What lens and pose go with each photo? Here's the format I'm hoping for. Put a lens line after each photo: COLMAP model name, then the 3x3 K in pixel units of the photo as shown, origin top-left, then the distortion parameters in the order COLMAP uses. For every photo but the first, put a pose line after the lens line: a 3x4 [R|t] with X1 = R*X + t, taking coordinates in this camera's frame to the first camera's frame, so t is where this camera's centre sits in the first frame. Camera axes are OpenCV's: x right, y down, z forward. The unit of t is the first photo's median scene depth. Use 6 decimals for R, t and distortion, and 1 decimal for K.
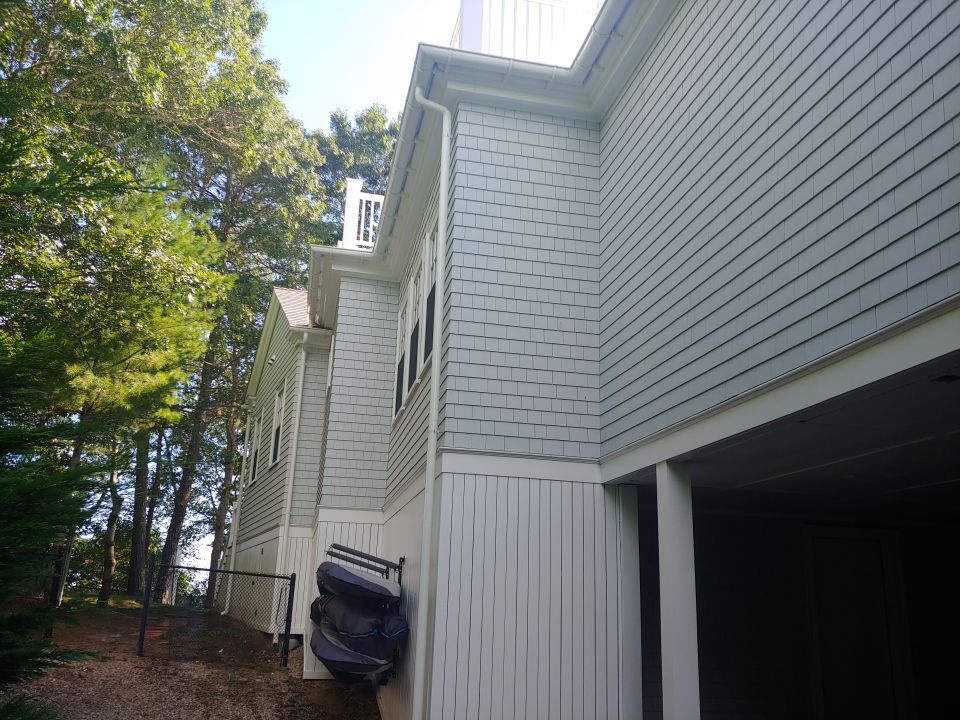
lens RADIAL K [[855.7, 0, 480.8], [0, 855.7, 369.5], [0, 0, 1]] dist [0.075339, -0.130516]
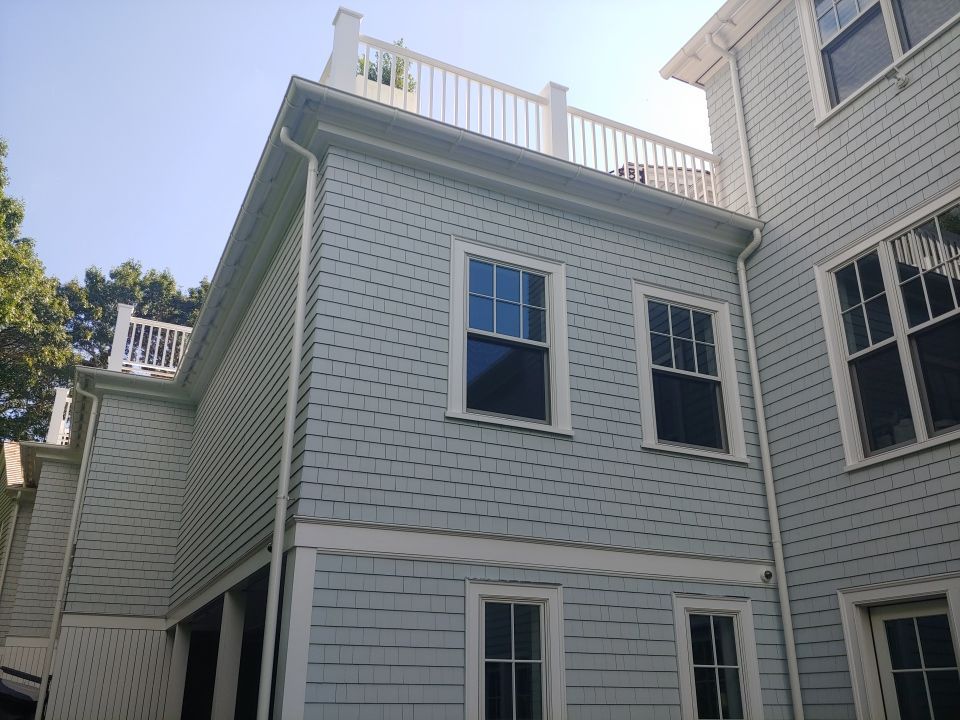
lens RADIAL K [[855.7, 0, 483.0], [0, 855.7, 361.8], [0, 0, 1]] dist [0.075339, -0.130516]
pose [[0.972743, 0.058670, 0.224343, 0.314567], [-0.033790, 0.993000, -0.113175, -0.209193], [-0.229412, 0.102510, 0.967916, -0.802295]]
